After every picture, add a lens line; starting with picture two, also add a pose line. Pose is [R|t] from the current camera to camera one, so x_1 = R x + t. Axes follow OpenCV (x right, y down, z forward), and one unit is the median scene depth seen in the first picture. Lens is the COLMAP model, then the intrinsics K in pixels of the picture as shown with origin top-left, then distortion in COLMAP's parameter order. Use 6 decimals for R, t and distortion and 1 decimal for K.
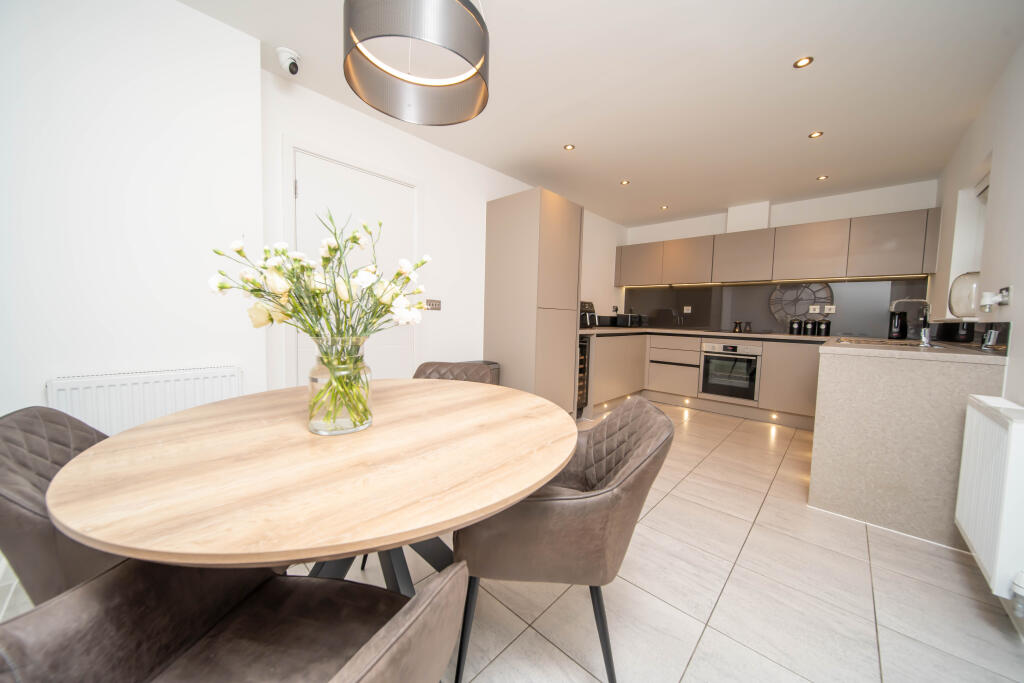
lens RADIAL K [[356.5, 0, 512.6], [0, 356.5, 340.2], [0, 0, 1]] dist [-0.001025, -0.000166]
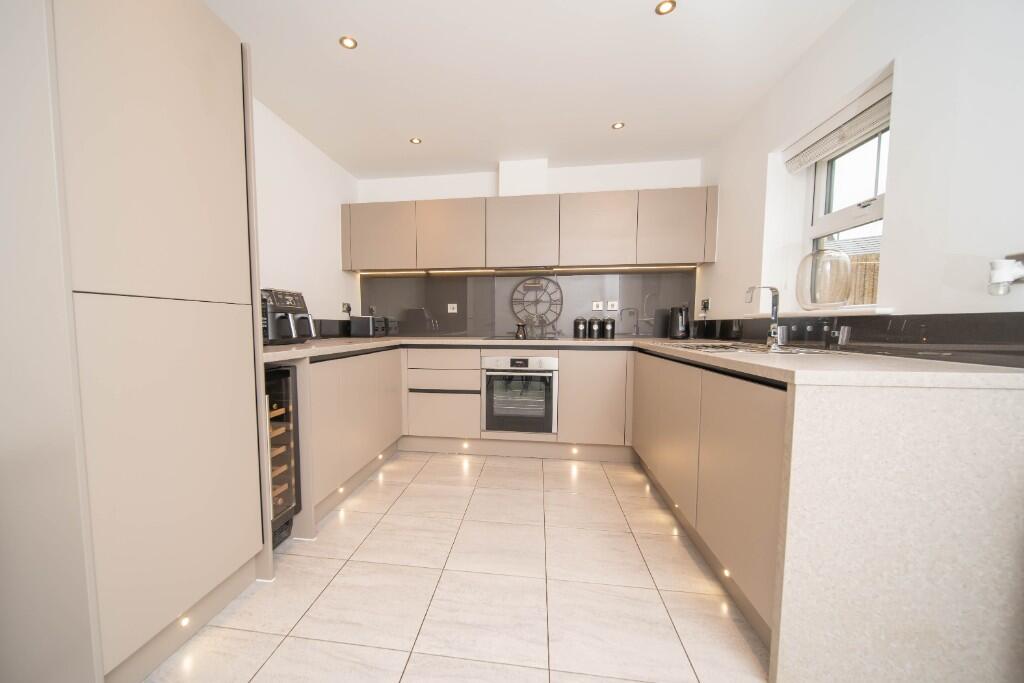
lens RADIAL K [[396.6, 0, 478.1], [0, 396.6, 356.0], [0, 0, 1]] dist [-0.001936, -0.000212]
pose [[0.825915, -0.069520, 0.559492, 0.114473], [0.058652, 0.997579, 0.037373, -0.023078], [-0.560736, 0.001948, 0.827993, 0.404122]]
